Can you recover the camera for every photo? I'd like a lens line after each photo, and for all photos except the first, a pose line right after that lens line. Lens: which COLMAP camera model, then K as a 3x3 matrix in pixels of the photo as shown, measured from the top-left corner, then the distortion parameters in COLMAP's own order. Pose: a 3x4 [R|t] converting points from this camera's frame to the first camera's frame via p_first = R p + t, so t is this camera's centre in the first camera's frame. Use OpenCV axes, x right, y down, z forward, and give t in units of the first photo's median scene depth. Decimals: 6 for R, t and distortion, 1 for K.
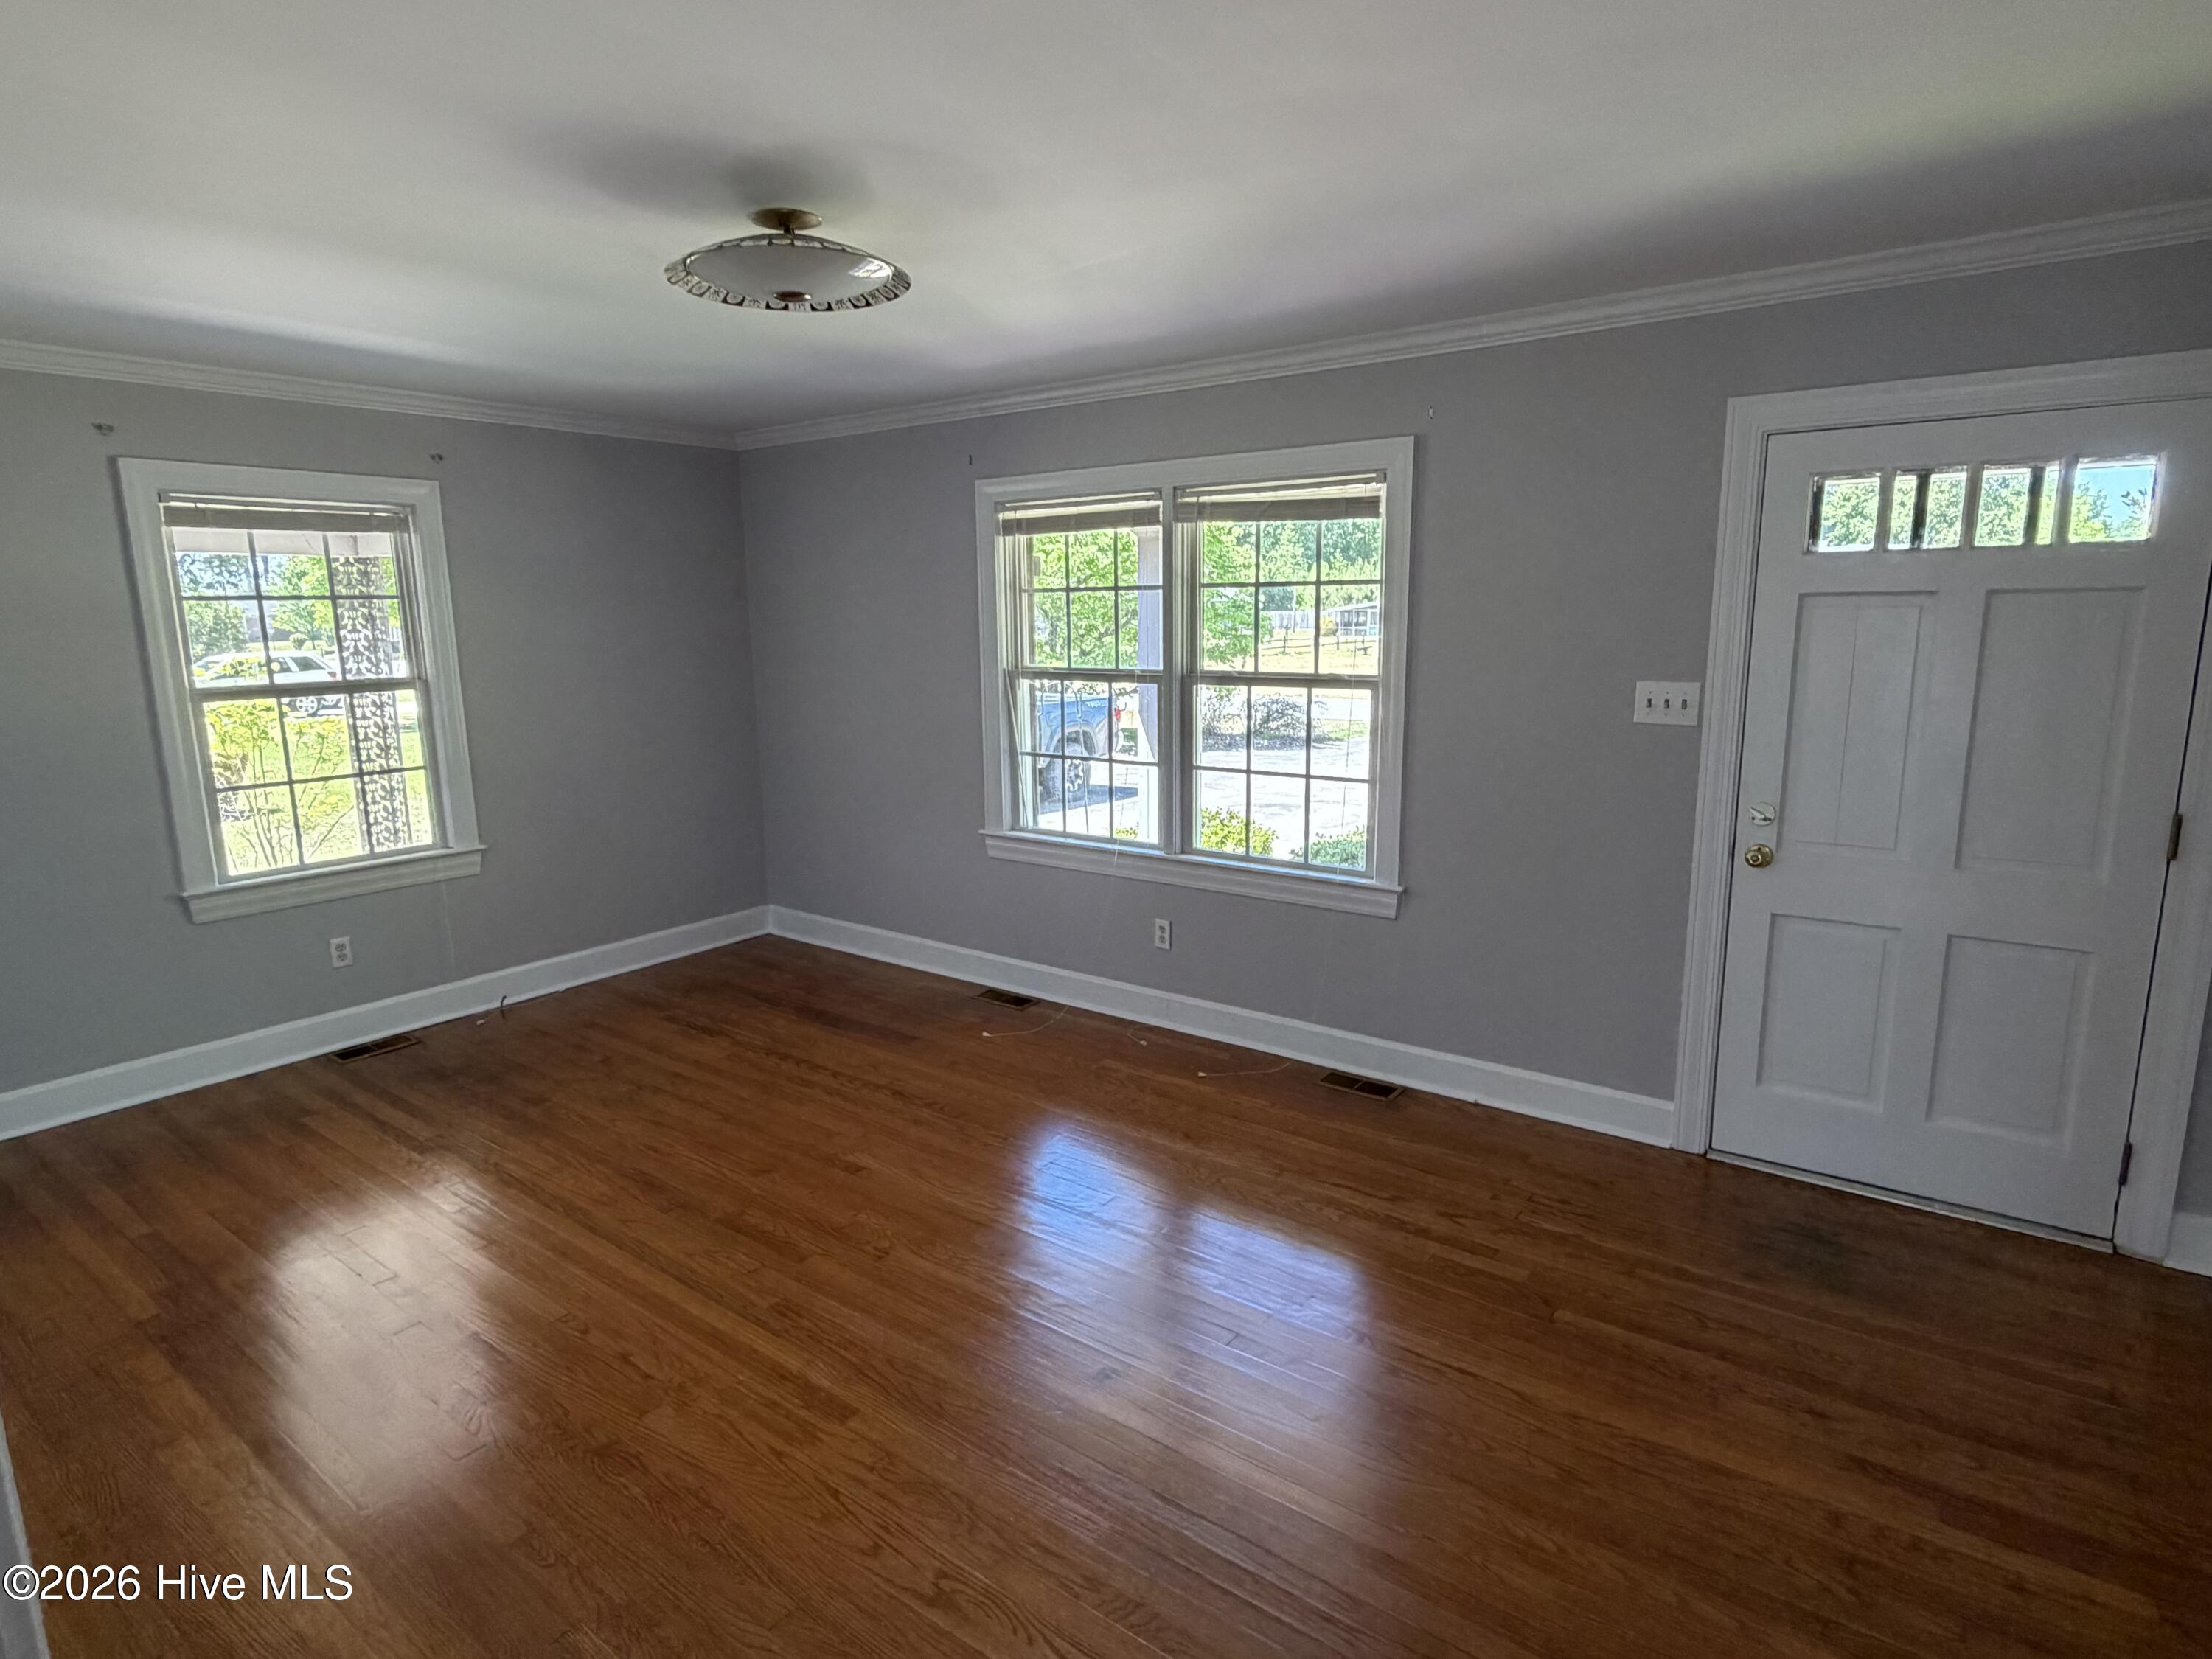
lens RADIAL K [[1192.4, 0, 1093.9], [0, 1192.4, 830.5], [0, 0, 1]] dist [0.003360, -0.002026]
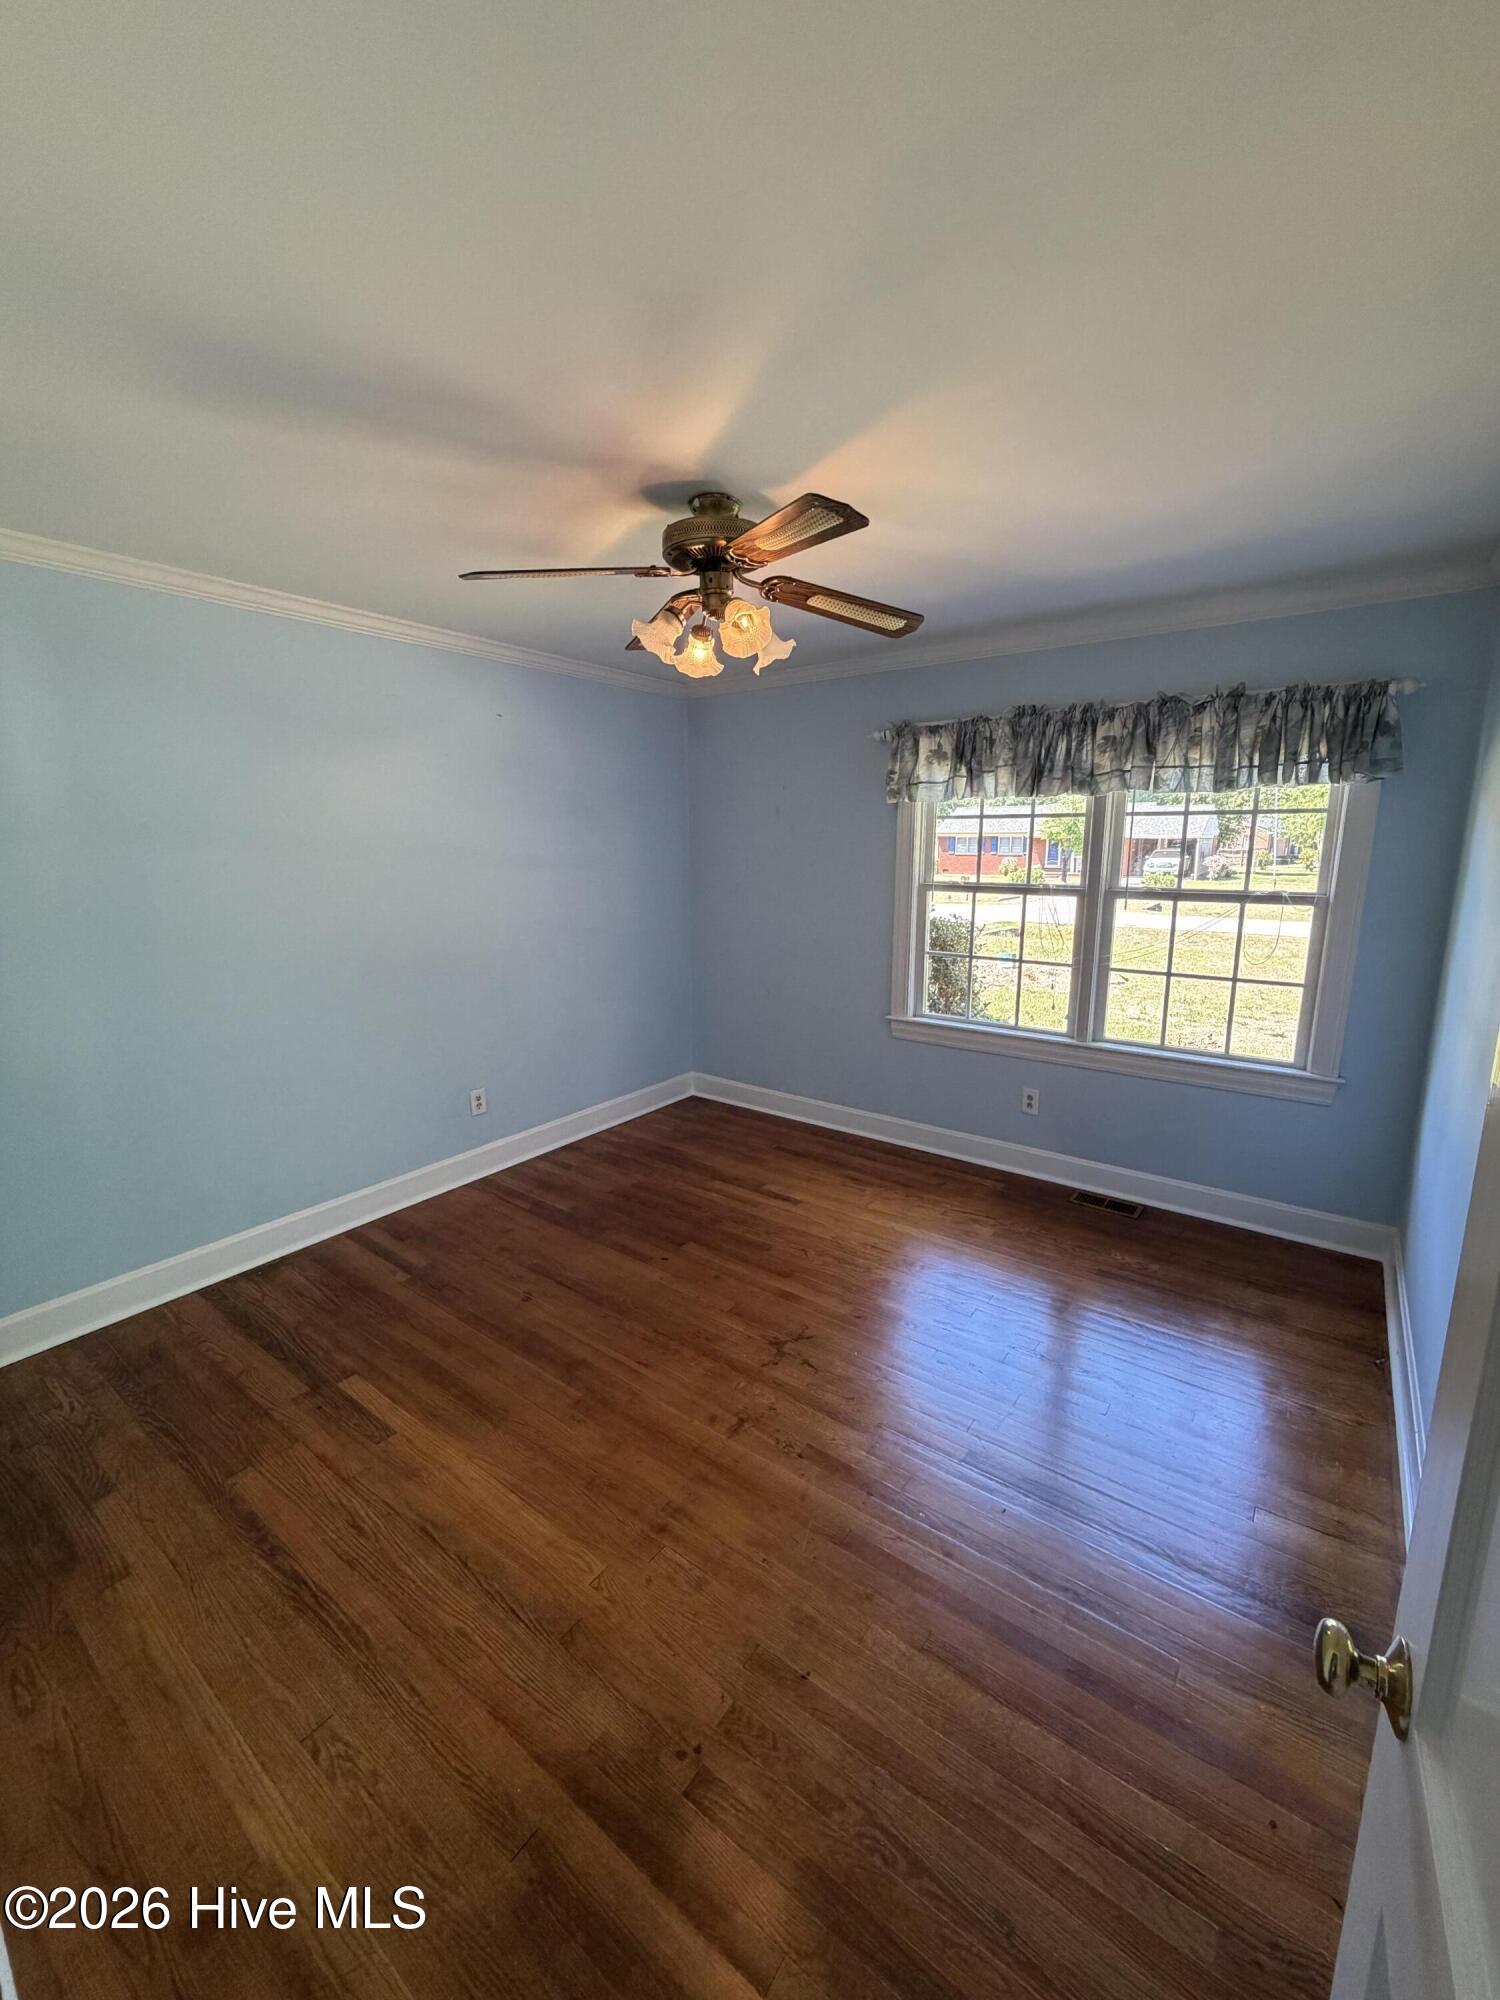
lens RADIAL K [[806.7, 0, 767.1], [0, 806.7, 992.4], [0, 0, 1]] dist [-0.002698, -0.000045]
pose [[0.999844, 0.004068, 0.017213, -0.261591], [-0.004173, 0.999973, 0.006066, -0.032808], [-0.017188, -0.006136, 0.999833, 0.205614]]
